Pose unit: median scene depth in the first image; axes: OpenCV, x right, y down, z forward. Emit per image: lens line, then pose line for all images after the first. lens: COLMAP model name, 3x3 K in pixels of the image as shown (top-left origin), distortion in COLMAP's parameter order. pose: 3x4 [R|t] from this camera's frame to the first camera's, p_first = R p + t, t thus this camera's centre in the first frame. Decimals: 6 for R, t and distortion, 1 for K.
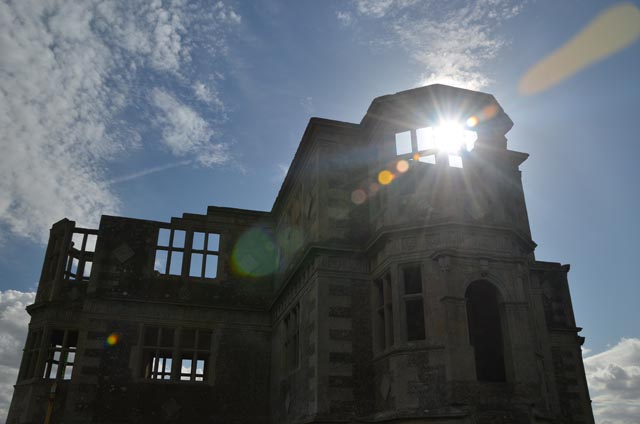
lens RADIAL K [[531.9, 0, 320.0], [0, 531.9, 212.0], [0, 0, 1]] dist [-0.142188, 0.148362]
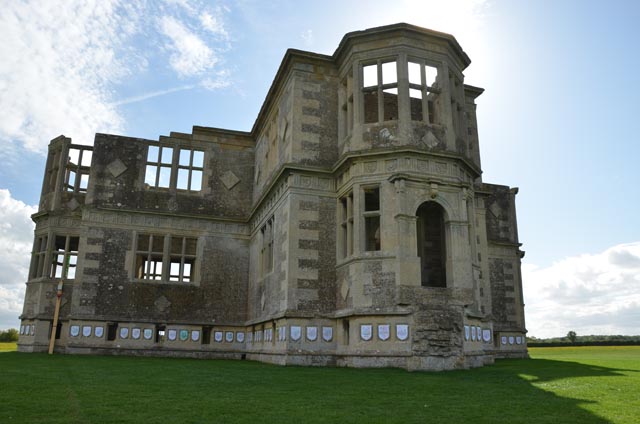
lens RADIAL K [[498.6, 0, 320.0], [0, 498.6, 212.0], [0, 0, 1]] dist [-0.157002, 0.109016]
pose [[0.998817, 0.021811, 0.043467, 0.011238], [-0.028767, 0.985628, 0.166464, -0.014726], [-0.039211, -0.167517, 0.985089, -0.048563]]
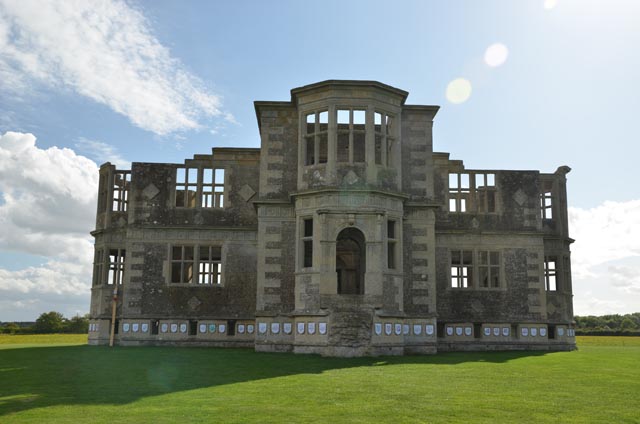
lens RADIAL K [[660.0, 0, 320.0], [0, 660.0, 212.0], [0, 0, 1]] dist [-0.020761, -0.009280]
pose [[0.974326, -0.032994, -0.222712, 0.450564], [0.088545, 0.965647, 0.244308, -0.265423], [0.207000, -0.257756, 0.943776, -0.545504]]
